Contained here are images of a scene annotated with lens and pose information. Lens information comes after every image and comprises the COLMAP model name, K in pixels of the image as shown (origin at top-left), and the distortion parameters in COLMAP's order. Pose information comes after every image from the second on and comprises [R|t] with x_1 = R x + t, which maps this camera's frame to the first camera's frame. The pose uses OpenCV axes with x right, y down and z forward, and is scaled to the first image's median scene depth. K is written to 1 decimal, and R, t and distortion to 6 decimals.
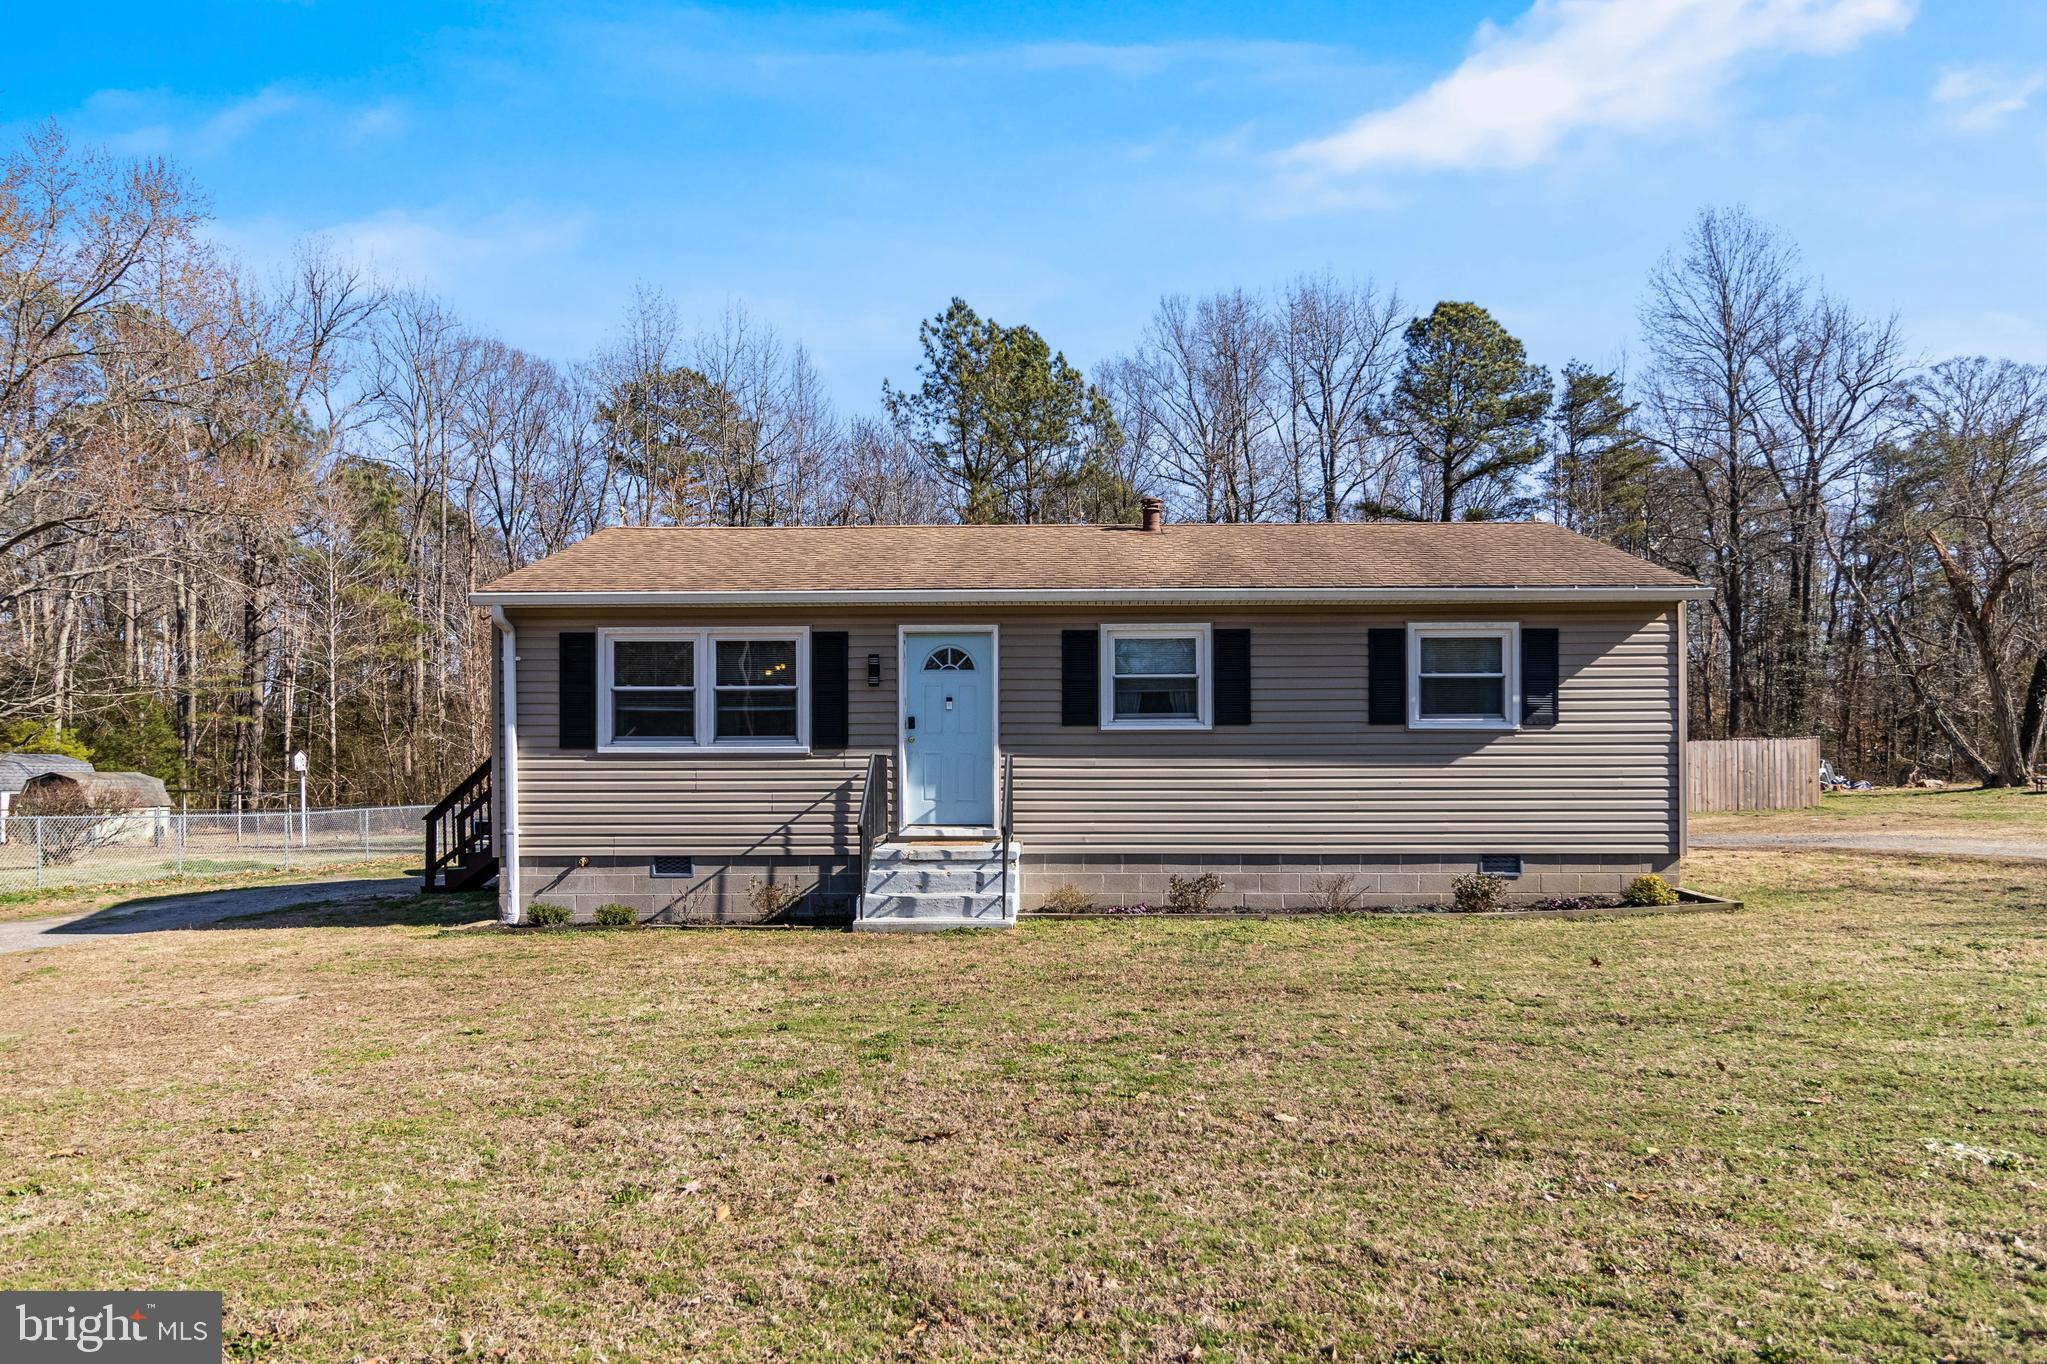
lens RADIAL K [[4519.1, 0, 1023.1], [0, 4519.1, 687.7], [0, 0, 1]] dist [0.043265, 0.000000]
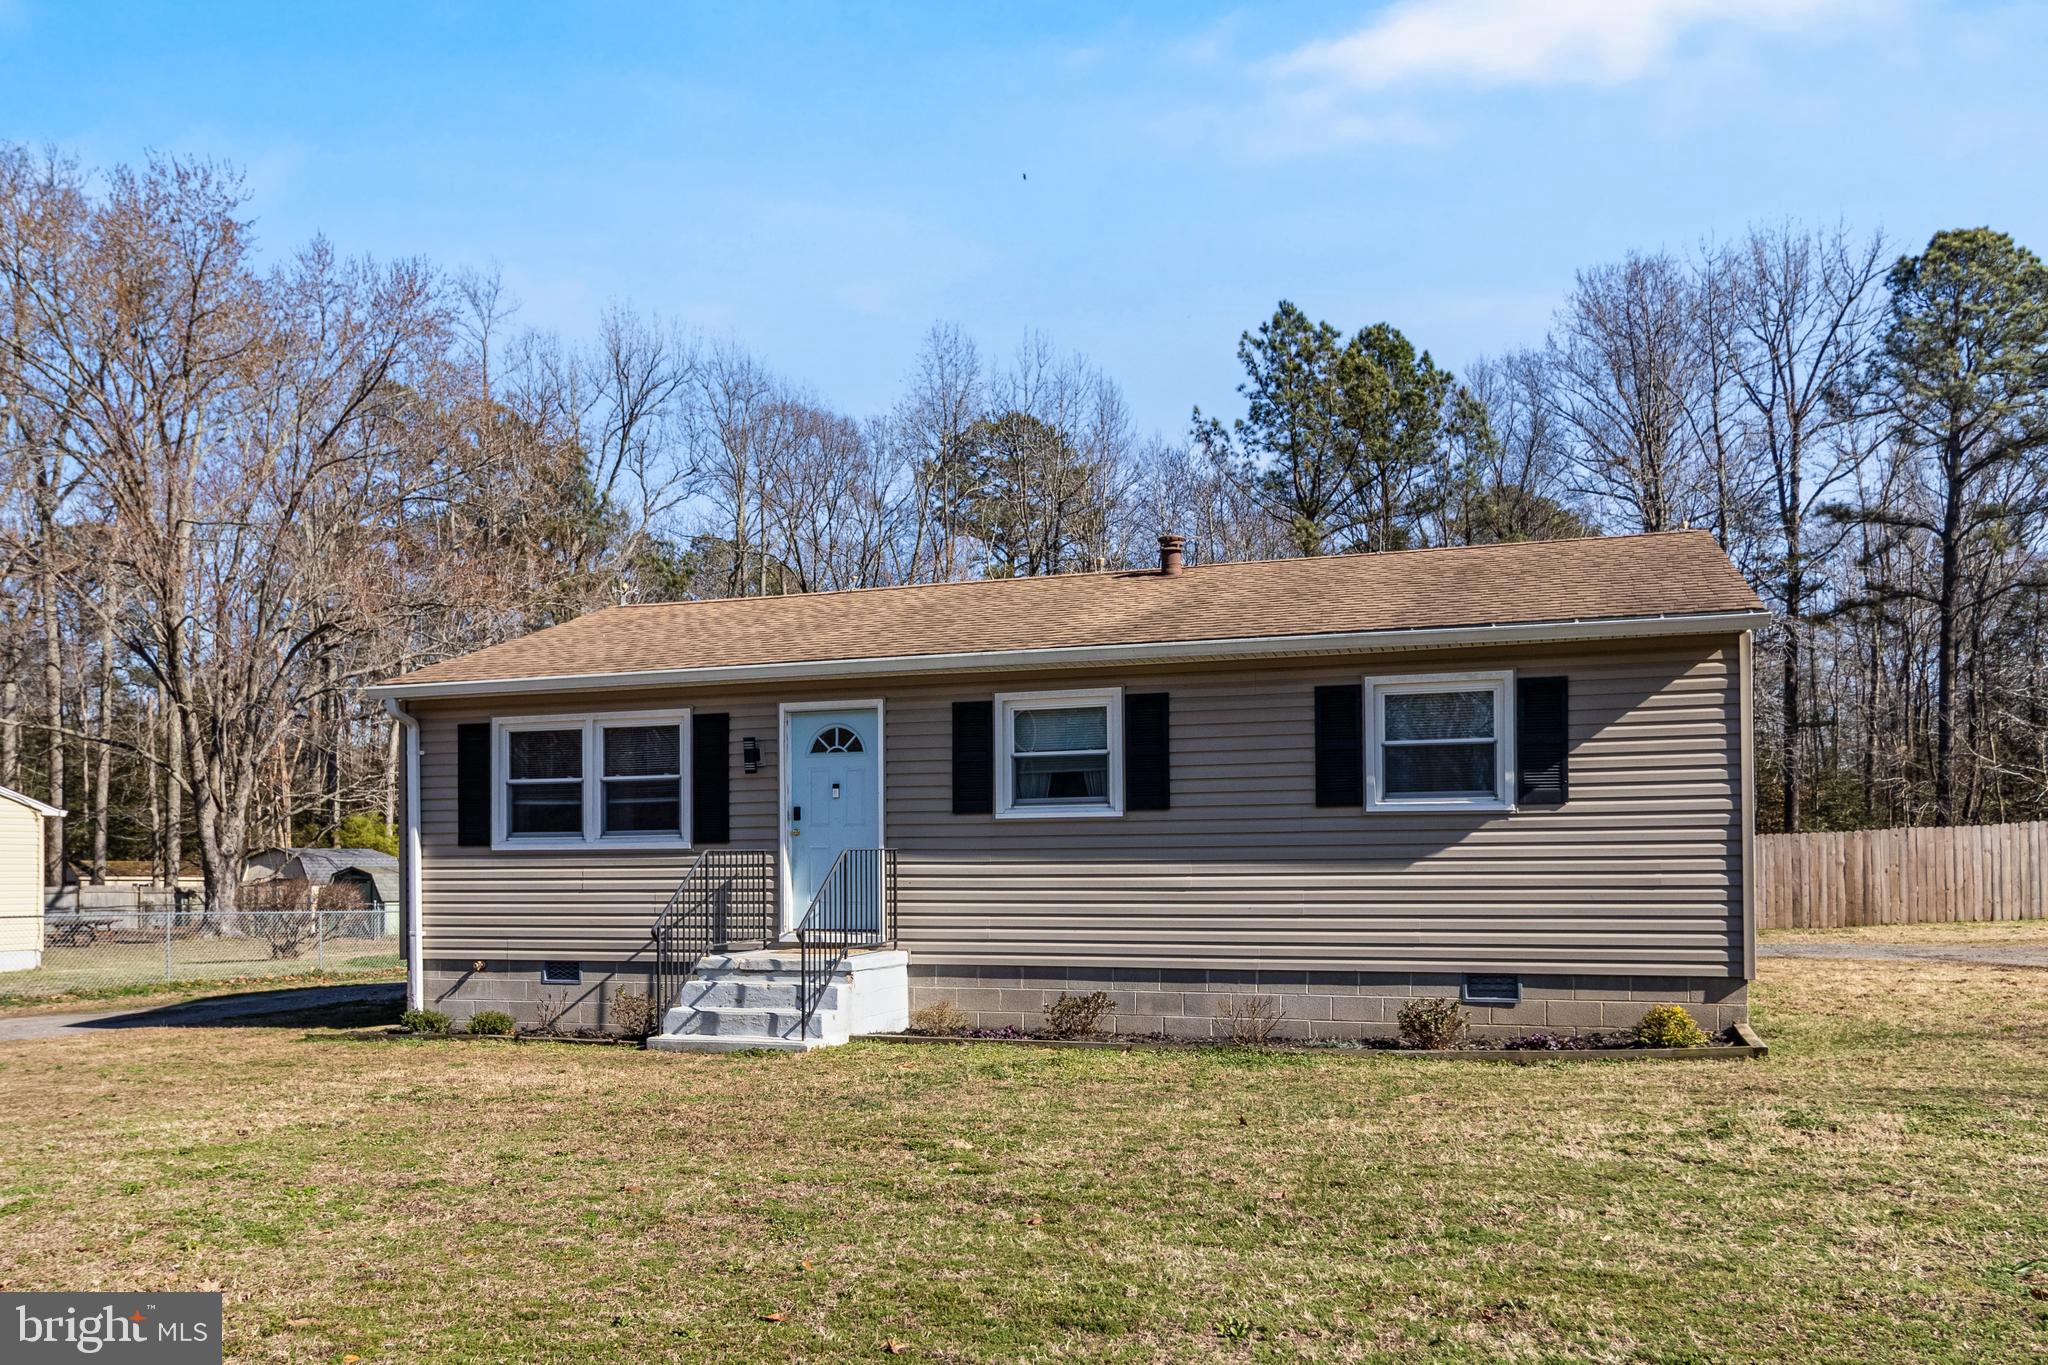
lens RADIAL K [[4521.3, 0, 1024.0], [0, 4521.3, 679.0], [0, 0, 1]] dist [0.043265, 0.000000]
pose [[0.617789, -0.030341, -0.785758, 0.668648], [0.025272, 0.999505, -0.018724, -0.000798], [0.785938, -0.008290, 0.618250, 0.469960]]
